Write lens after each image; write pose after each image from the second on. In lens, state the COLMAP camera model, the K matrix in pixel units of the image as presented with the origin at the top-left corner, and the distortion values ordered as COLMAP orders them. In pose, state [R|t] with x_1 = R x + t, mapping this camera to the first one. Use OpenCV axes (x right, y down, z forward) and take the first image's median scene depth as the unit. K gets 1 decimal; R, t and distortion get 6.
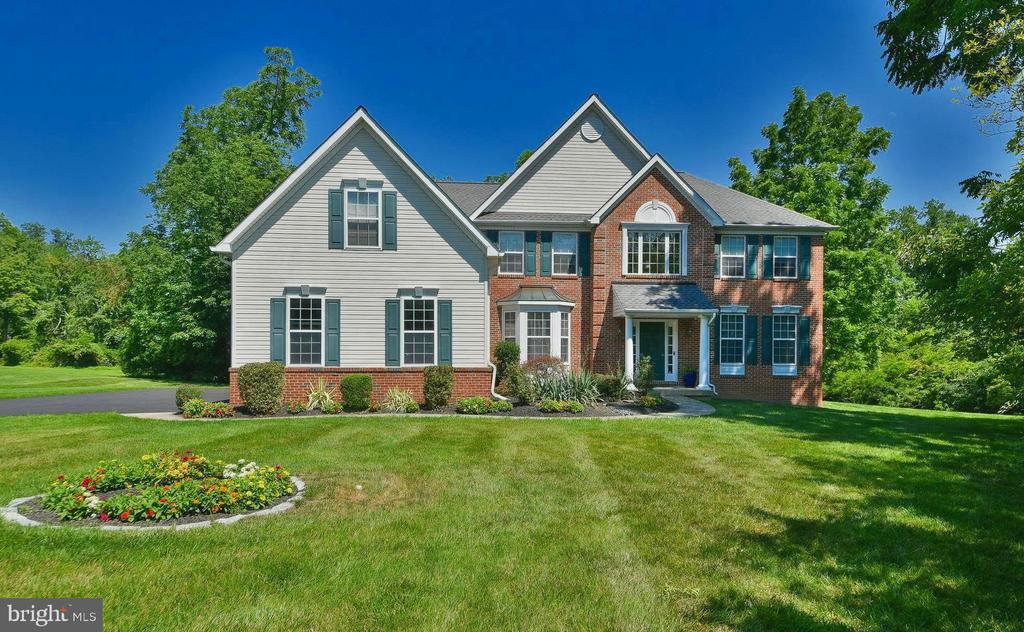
lens RADIAL K [[586.0, 0, 487.0], [0, 586.0, 344.1], [0, 0, 1]] dist [0.019060, 0.001307]
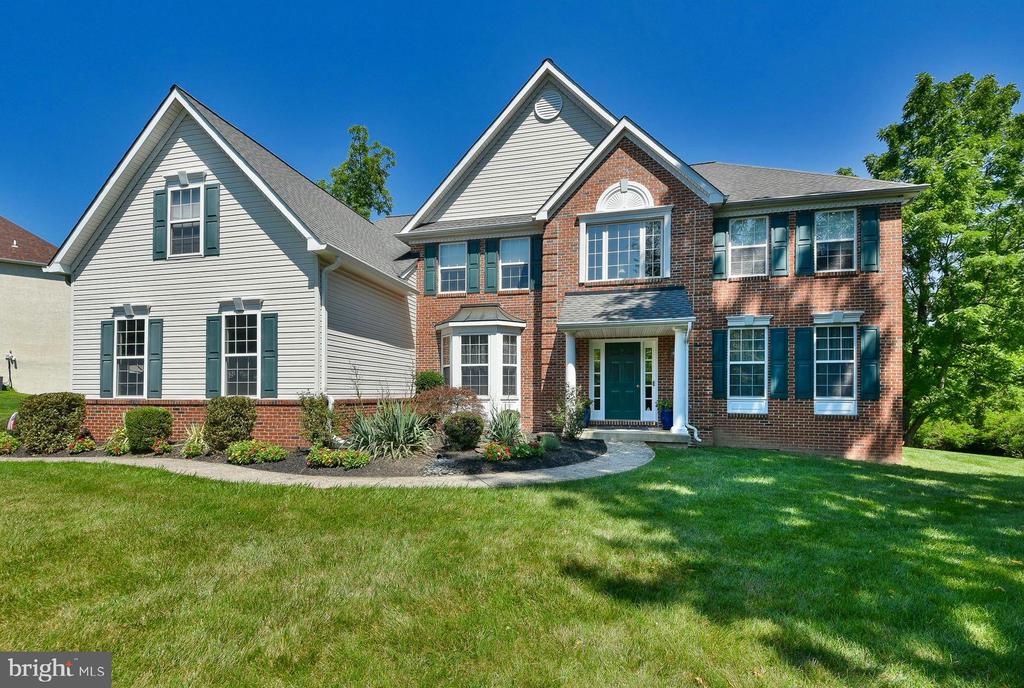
lens RADIAL K [[462.0, 0, 492.2], [0, 462.0, 387.0], [0, 0, 1]] dist [0.020421, -0.008929]
pose [[0.950818, -0.007547, -0.309657, 0.308959], [0.006931, 0.999971, -0.003091, 0.020569], [0.309672, 0.000793, 0.950843, 0.384604]]
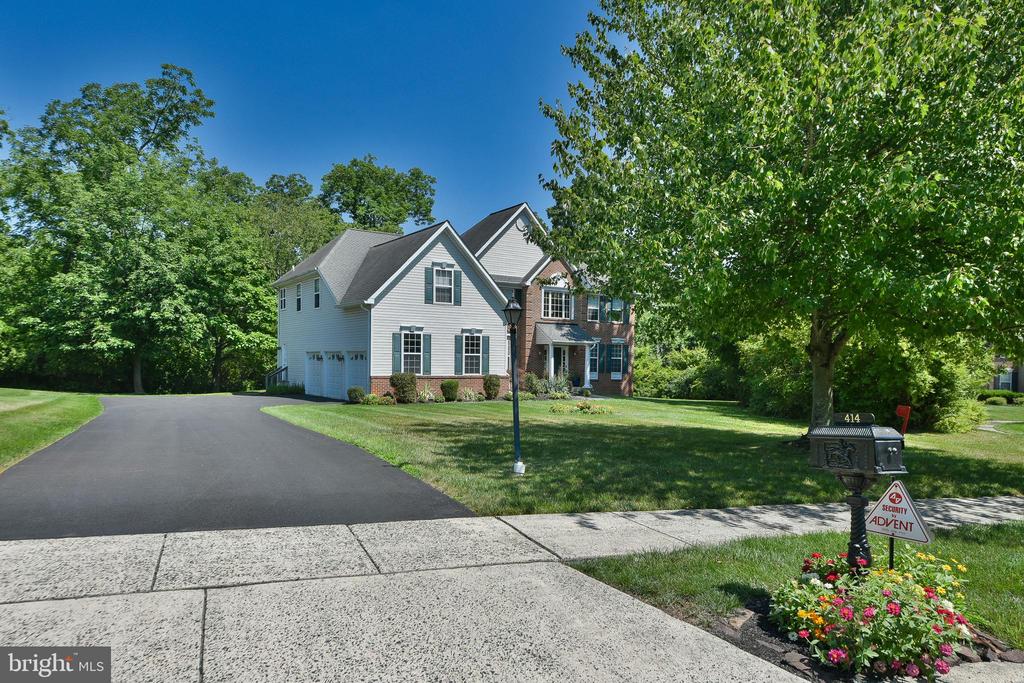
lens RADIAL K [[660.1, 0, 515.2], [0, 660.1, 347.9], [0, 0, 1]] dist [0.002235, 0.000284]
pose [[0.875311, 0.015464, 0.483314, -0.710158], [-0.014858, 0.999877, -0.005083, -0.024718], [-0.483333, -0.002732, 0.875432, -0.557119]]
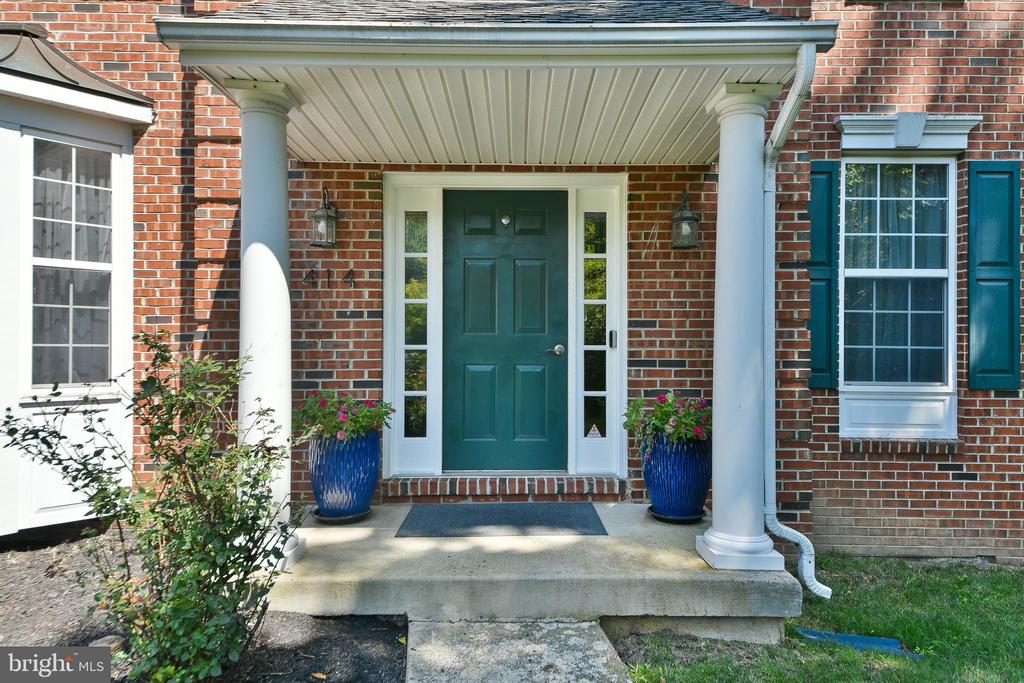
lens RADIAL K [[717.4, 0, 533.8], [0, 717.4, 348.9], [0, 0, 1]] dist [0.046583, 0.001602]
pose [[0.999415, -0.006915, -0.033480, 0.302578], [0.006743, 0.999963, -0.005257, 0.020146], [0.033515, 0.005028, 0.999426, 0.754733]]
